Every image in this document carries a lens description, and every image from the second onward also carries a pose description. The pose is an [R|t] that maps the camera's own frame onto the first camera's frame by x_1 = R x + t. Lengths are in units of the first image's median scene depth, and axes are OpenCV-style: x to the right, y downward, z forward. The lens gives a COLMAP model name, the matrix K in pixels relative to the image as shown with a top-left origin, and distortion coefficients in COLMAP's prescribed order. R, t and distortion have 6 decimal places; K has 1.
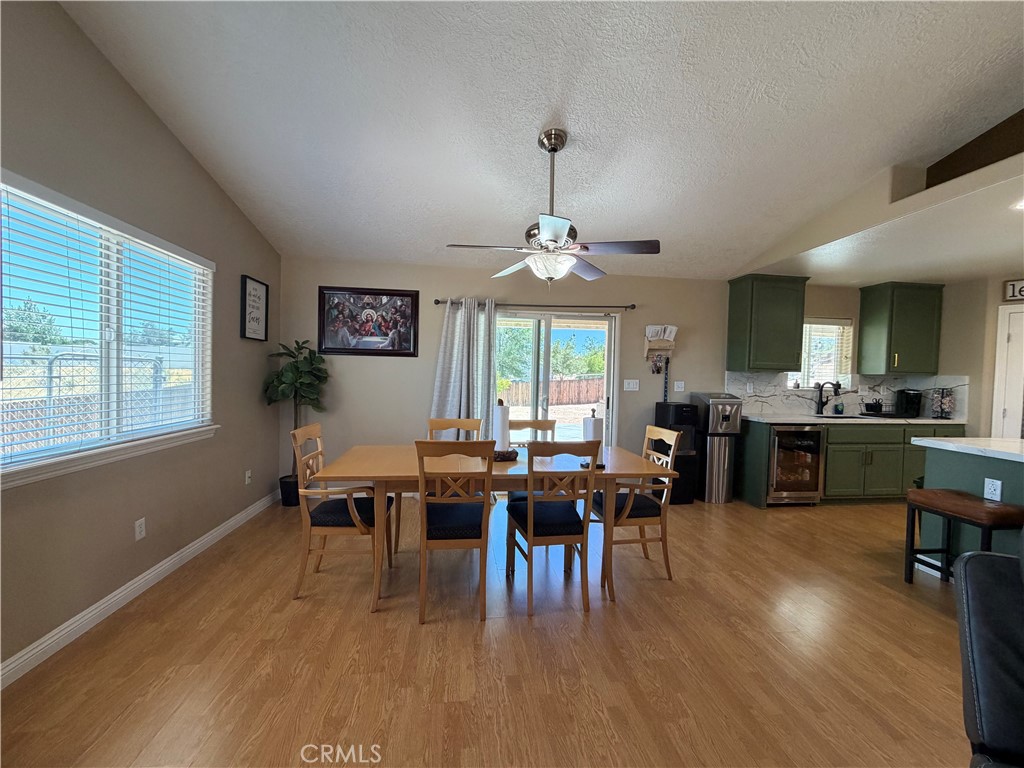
lens RADIAL K [[409.4, 0, 509.6], [0, 409.4, 385.8], [0, 0, 1]] dist [0.001541, -0.000047]
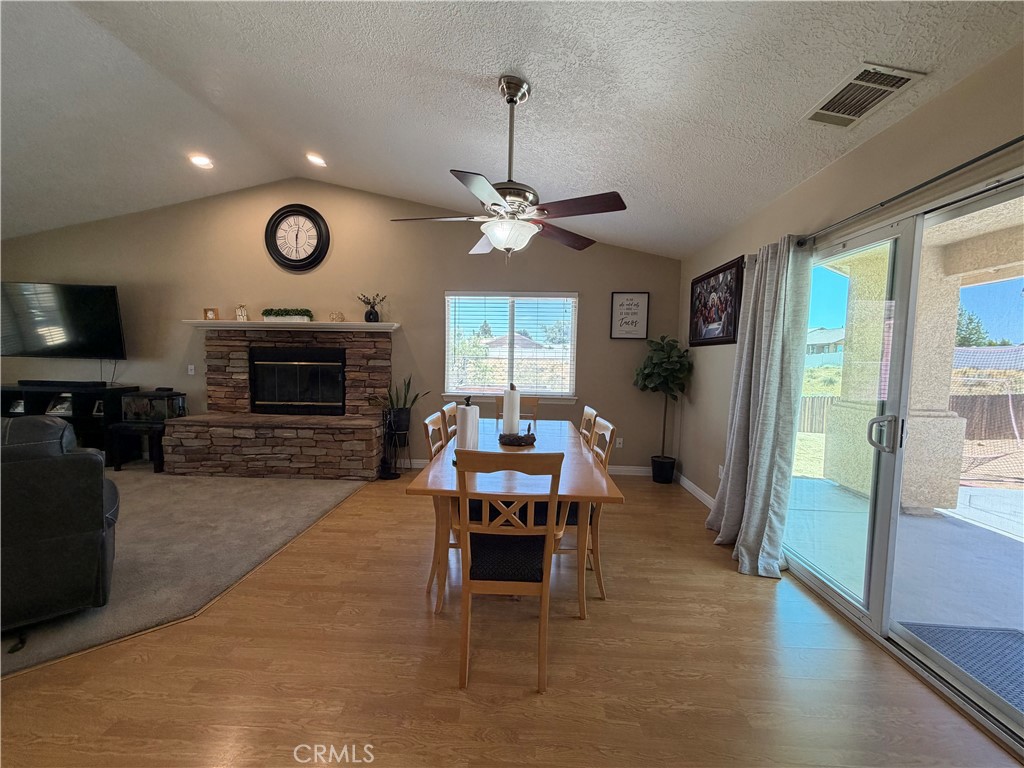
lens RADIAL K [[409.4, 0, 509.6], [0, 409.4, 385.8], [0, 0, 1]] dist [0.001541, -0.000047]
pose [[-0.171084, 0.039812, -0.984452, 0.593426], [-0.051503, 0.997456, 0.049289, -0.006866], [0.983909, 0.059135, -0.168598, 0.705174]]
